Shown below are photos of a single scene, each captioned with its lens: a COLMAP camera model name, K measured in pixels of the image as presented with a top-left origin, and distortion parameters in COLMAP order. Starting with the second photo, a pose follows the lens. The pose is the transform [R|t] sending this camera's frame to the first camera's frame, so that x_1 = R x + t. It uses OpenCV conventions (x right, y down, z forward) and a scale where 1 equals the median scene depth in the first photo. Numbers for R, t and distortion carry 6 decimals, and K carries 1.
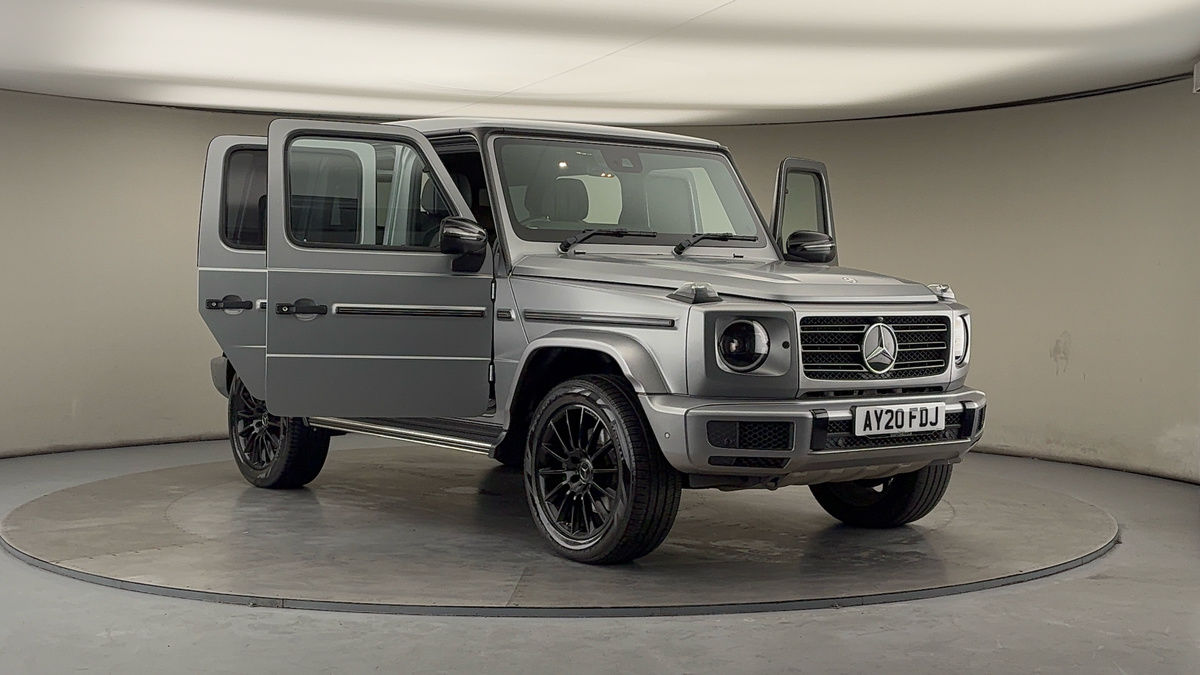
lens RADIAL K [[1619.8, 0, 600.0], [0, 1619.8, 337.5], [0, 0, 1]] dist [0.136779, -0.035388]
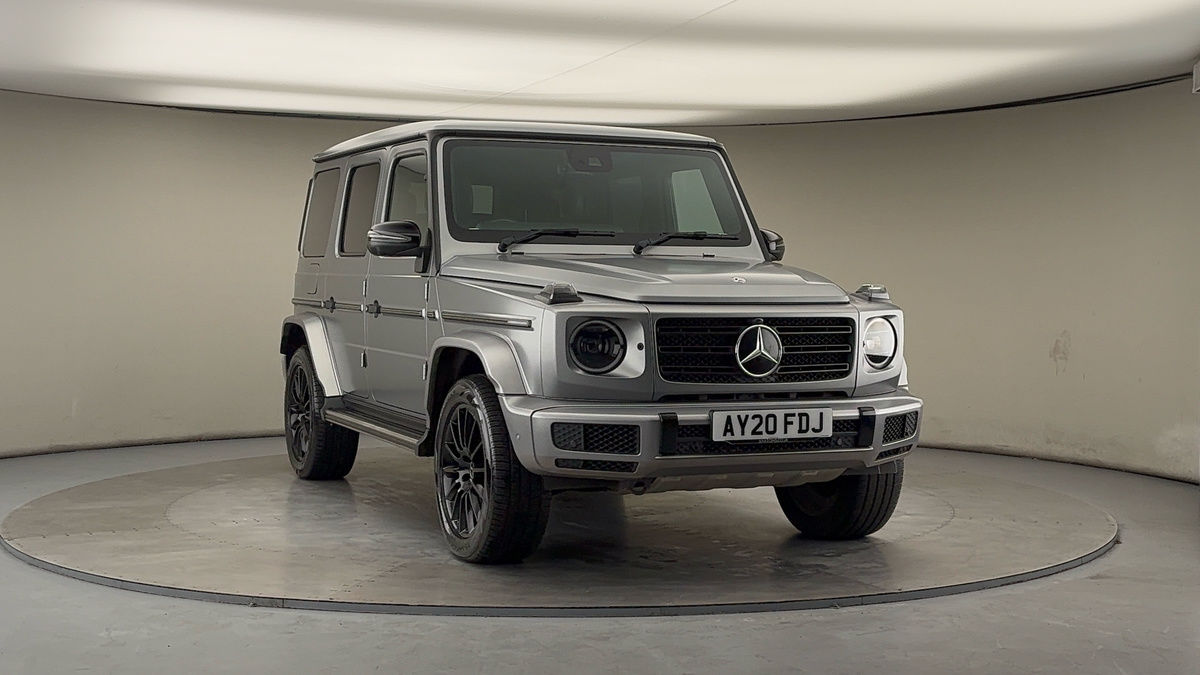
lens RADIAL K [[1619.8, 0, 600.0], [0, 1619.8, 337.5], [0, 0, 1]] dist [0.136779, -0.035388]
pose [[0.968613, 0.006843, -0.248481, 0.320899], [-0.006869, 0.999976, 0.000762, -0.001352], [0.248480, 0.000969, 0.968636, 0.046526]]
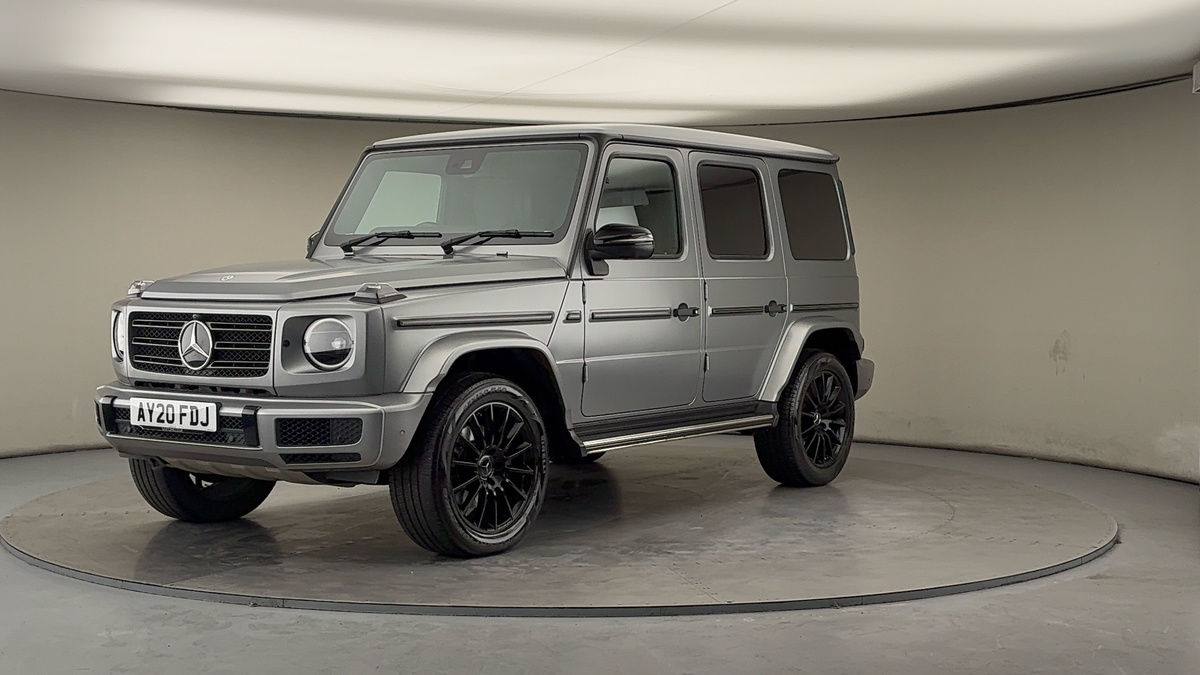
lens RADIAL K [[1619.8, 0, 600.0], [0, 1619.8, 337.5], [0, 0, 1]] dist [0.136779, -0.035388]
pose [[0.266741, 0.029556, -0.963315, 1.225074], [-0.037090, 0.999104, 0.020384, -0.028294], [0.963054, 0.030292, 0.267599, 0.974429]]
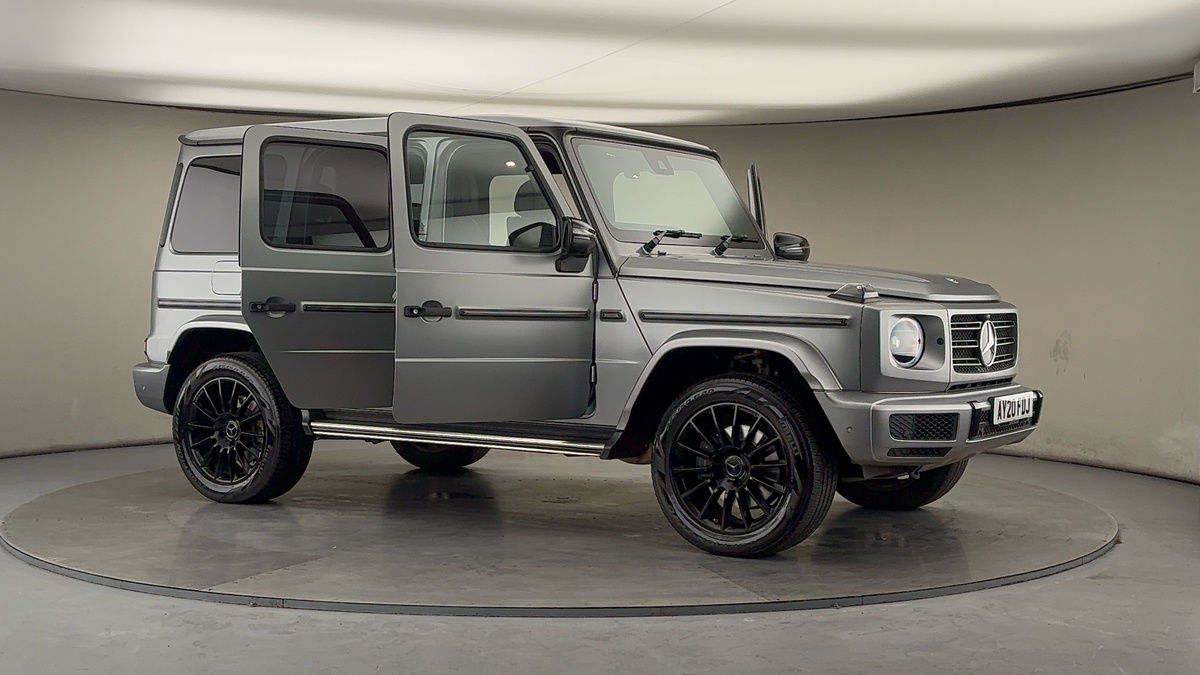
lens RADIAL K [[1619.8, 0, 600.0], [0, 1619.8, 337.5], [0, 0, 1]] dist [0.136779, -0.035388]
pose [[0.938829, -0.013057, 0.344137, -0.446323], [0.012836, 0.999913, 0.002920, -0.003803], [-0.344145, 0.001676, 0.938915, 0.069024]]
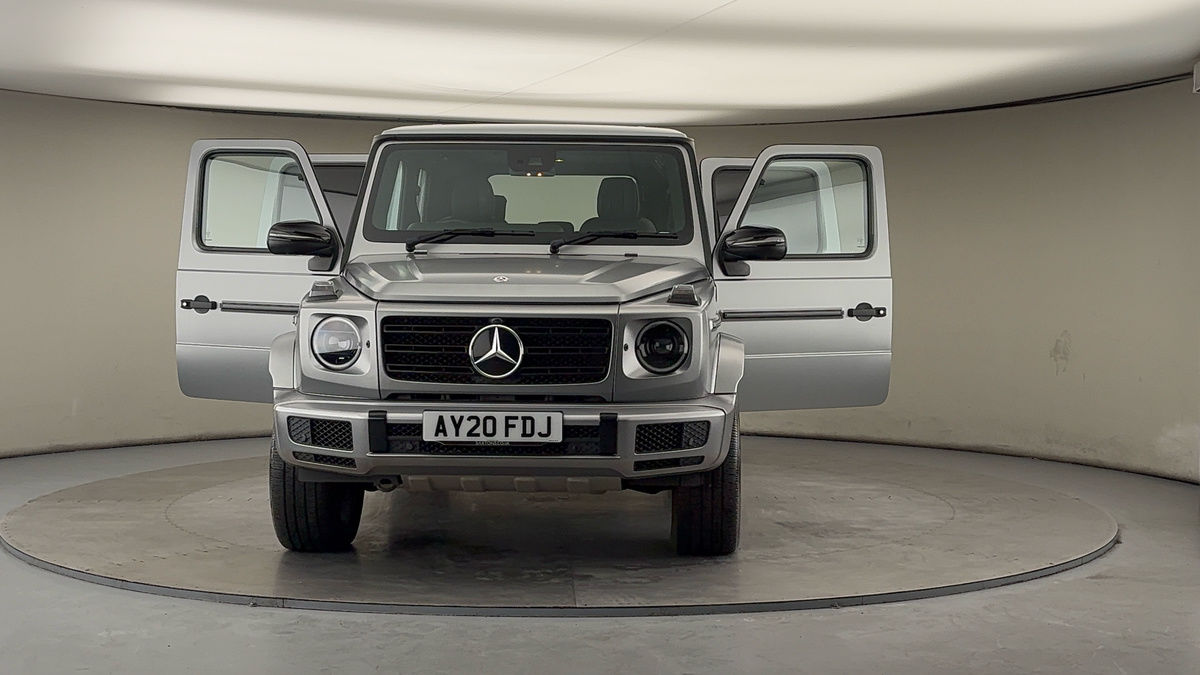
lens RADIAL K [[1619.8, 0, 600.0], [0, 1619.8, 337.5], [0, 0, 1]] dist [0.136779, -0.035388]
pose [[0.765197, 0.022297, -0.643410, 0.825136], [-0.024873, 0.999678, 0.005062, -0.007646], [0.643315, 0.012130, 0.765505, 0.321749]]
